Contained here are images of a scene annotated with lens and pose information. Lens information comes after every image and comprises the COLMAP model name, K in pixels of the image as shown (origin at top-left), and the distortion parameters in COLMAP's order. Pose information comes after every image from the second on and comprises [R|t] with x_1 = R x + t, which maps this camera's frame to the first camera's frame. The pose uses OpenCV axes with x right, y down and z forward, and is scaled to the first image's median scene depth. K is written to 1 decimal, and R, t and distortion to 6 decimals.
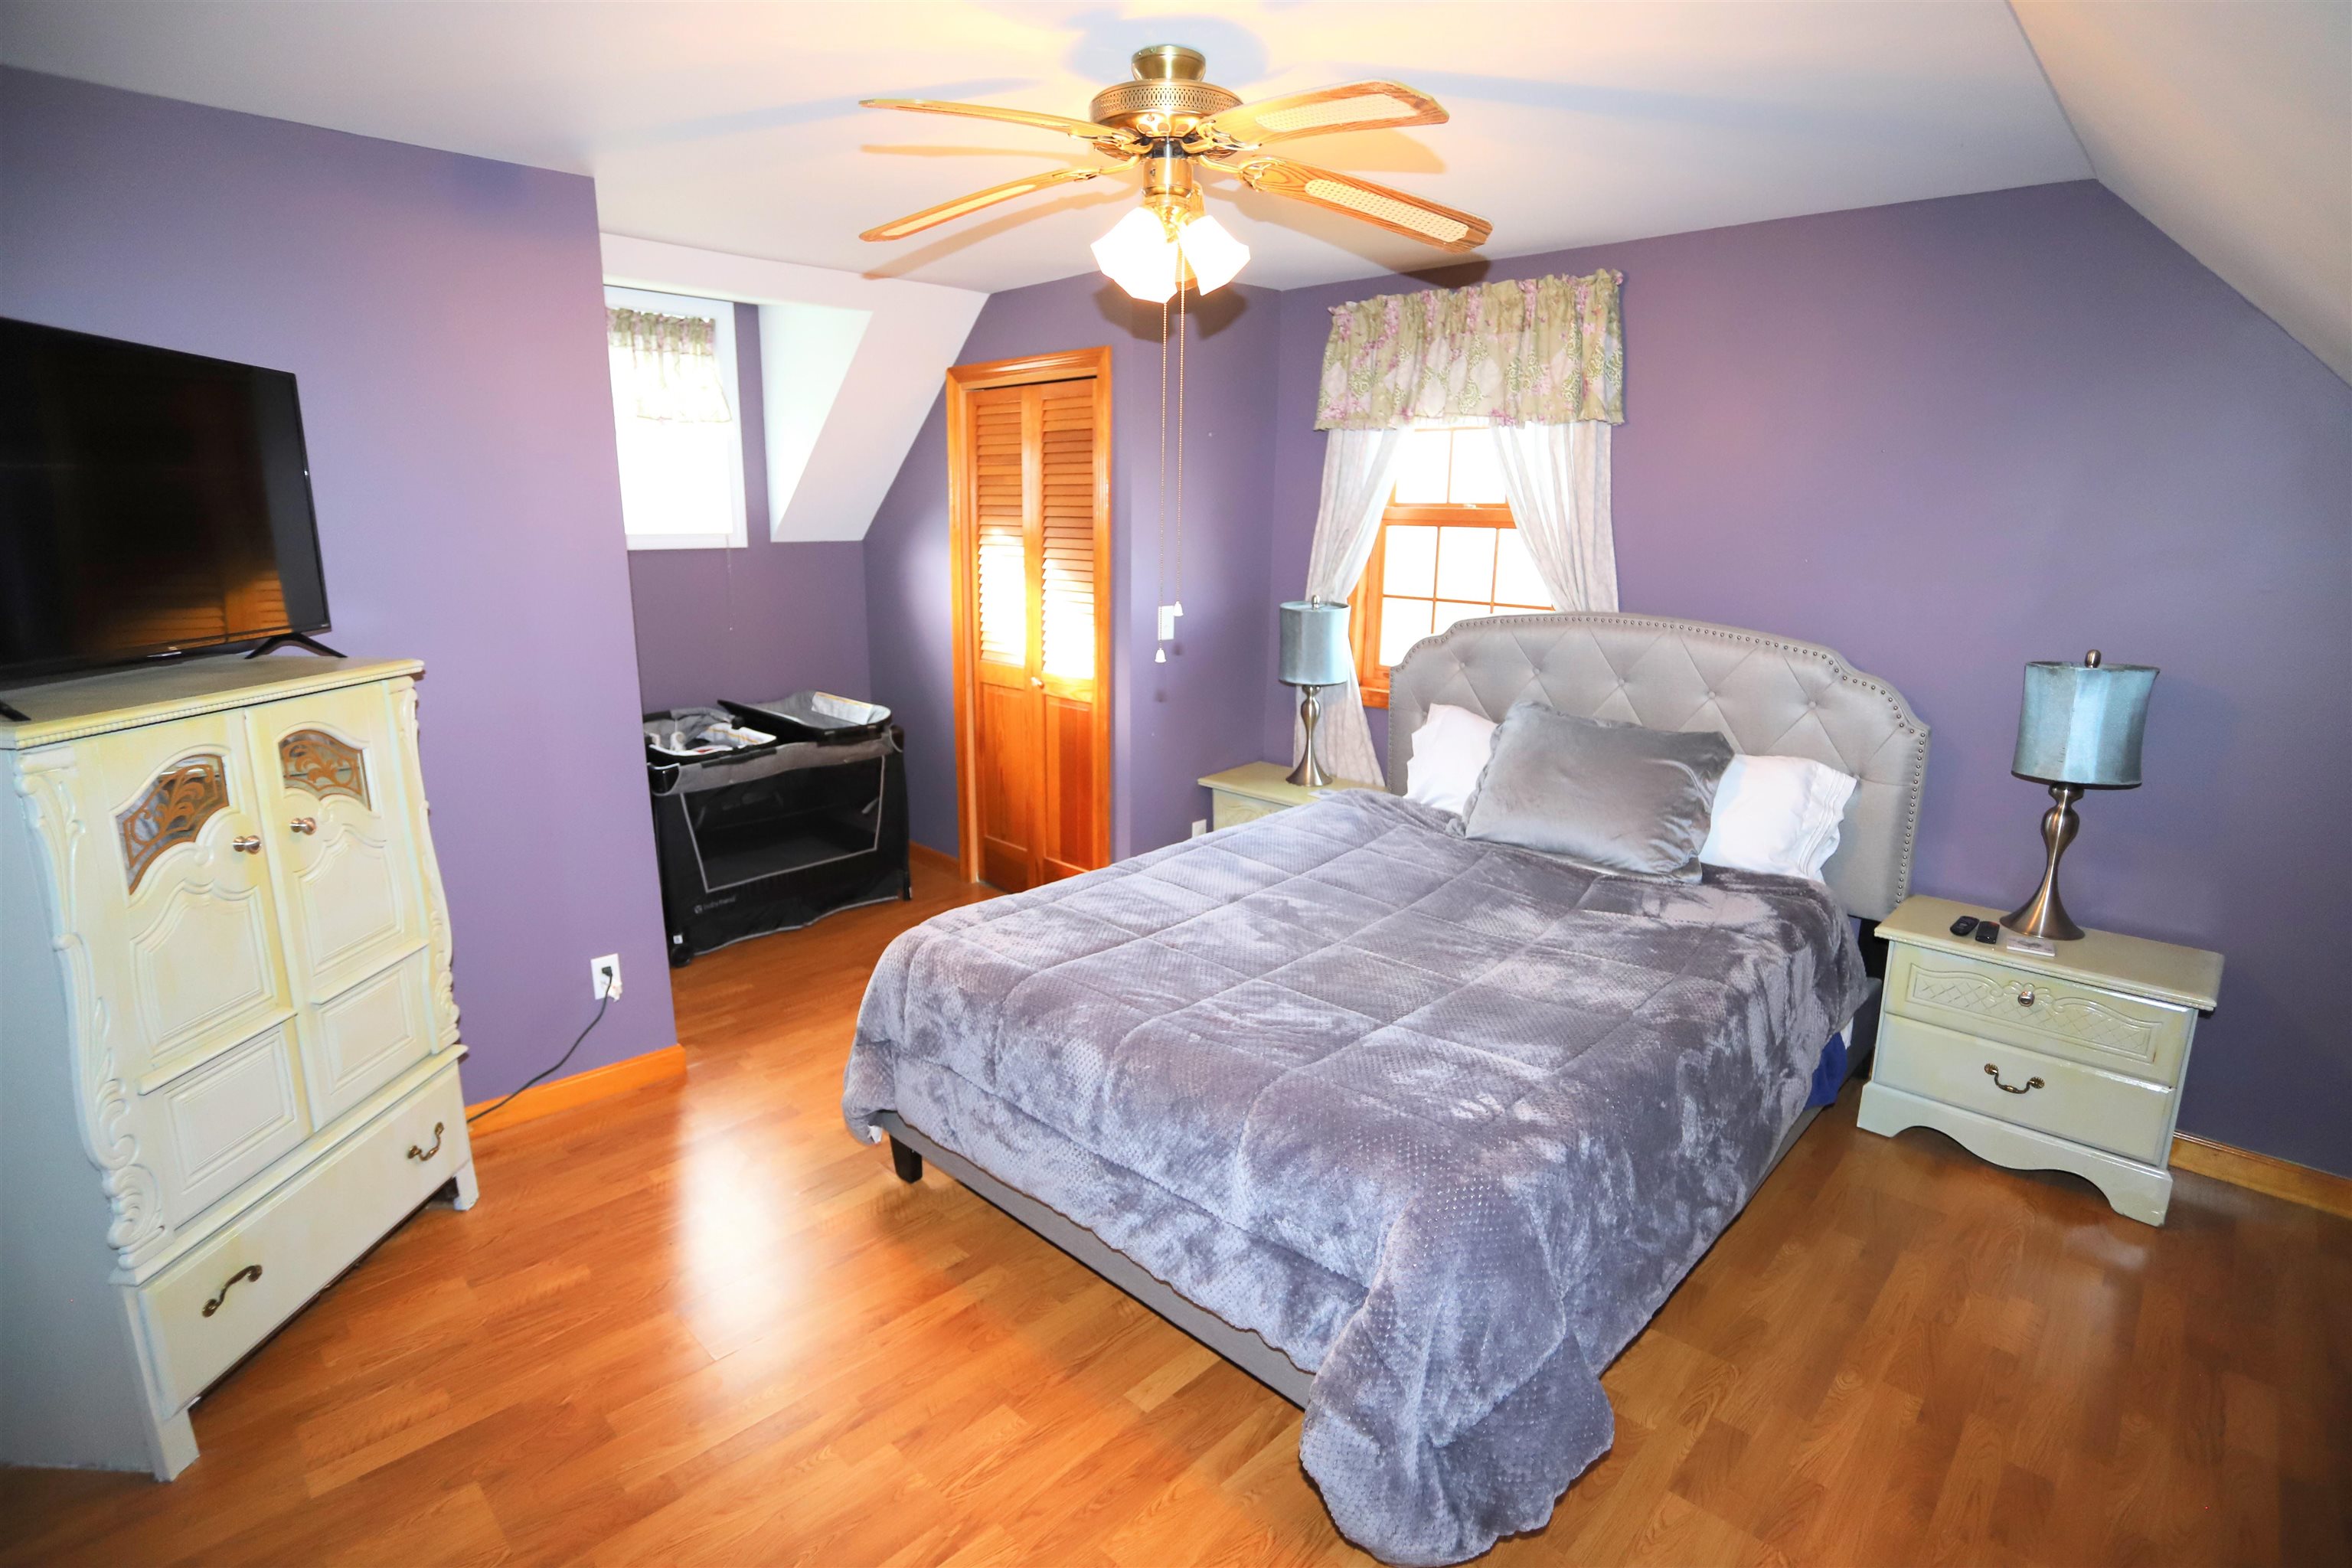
lens RADIAL K [[1145.6, 0, 1179.3], [0, 1145.6, 782.3], [0, 0, 1]] dist [-0.078662, 0.037094]
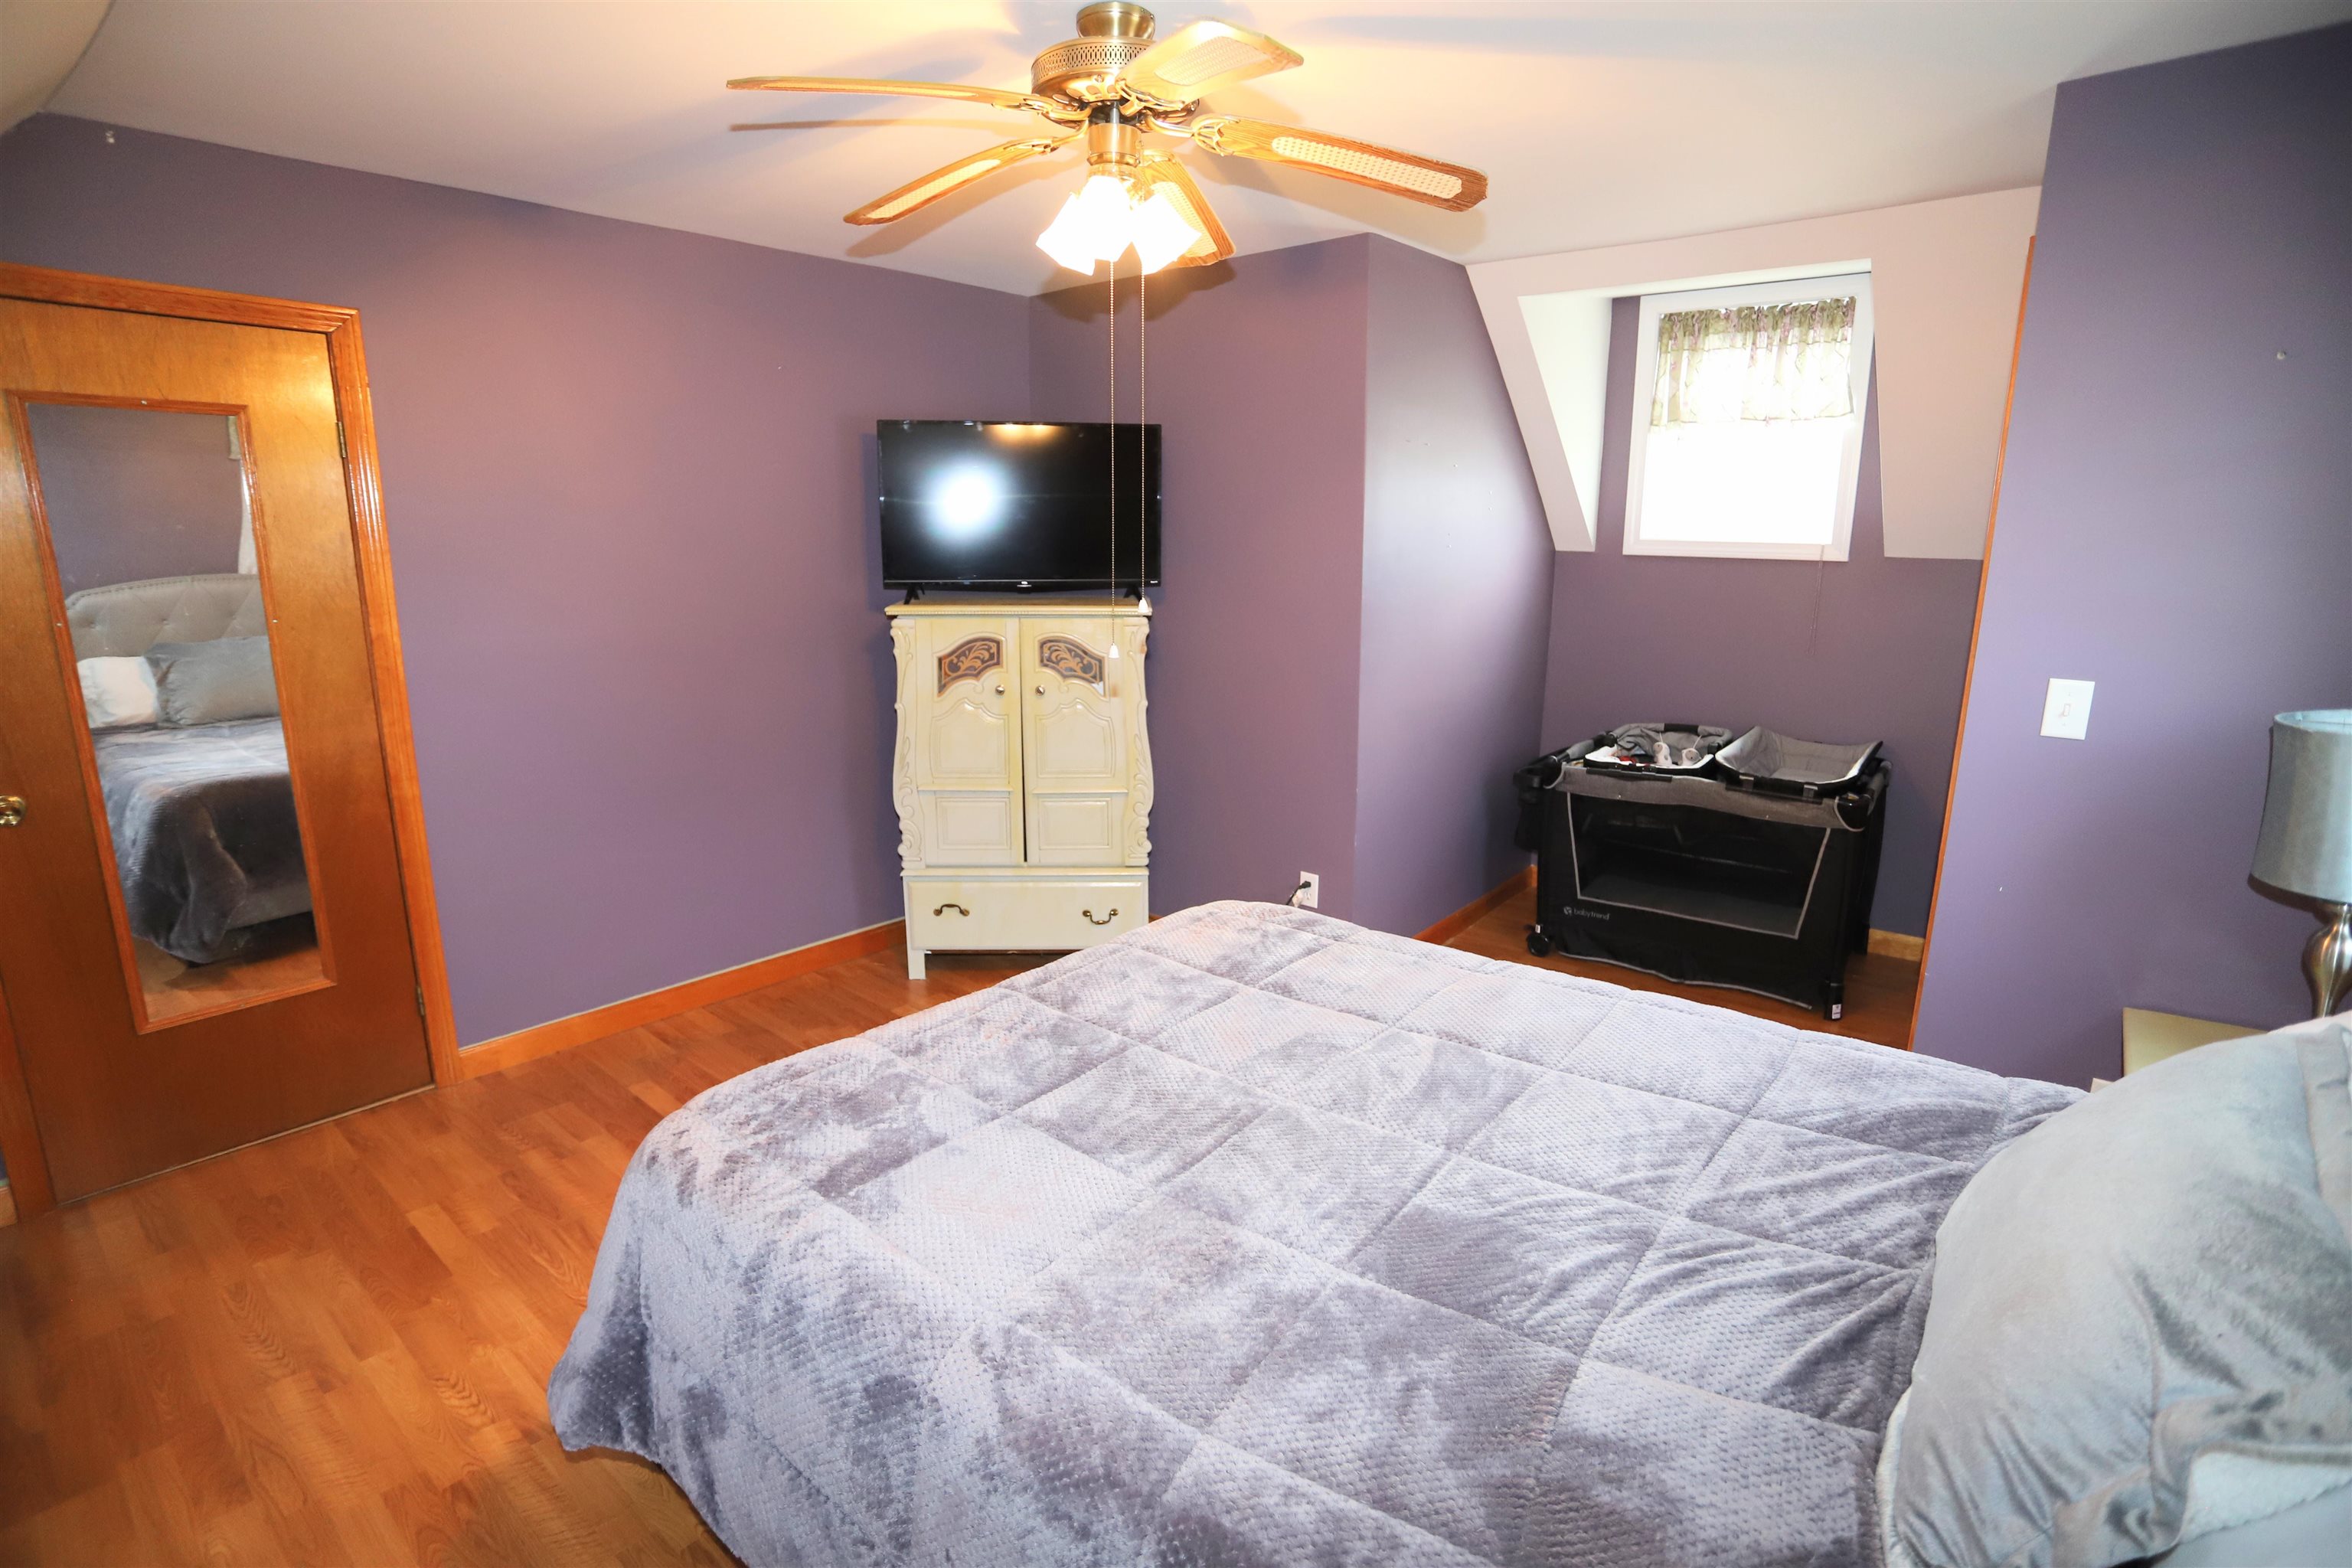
lens RADIAL K [[1145.6, 0, 1179.3], [0, 1145.6, 782.3], [0, 0, 1]] dist [-0.078662, 0.037094]
pose [[0.074452, 0.207101, -0.975482, 0.831852], [-0.229836, 0.955426, 0.185301, -0.169680], [0.970377, 0.210405, 0.118733, 0.851831]]
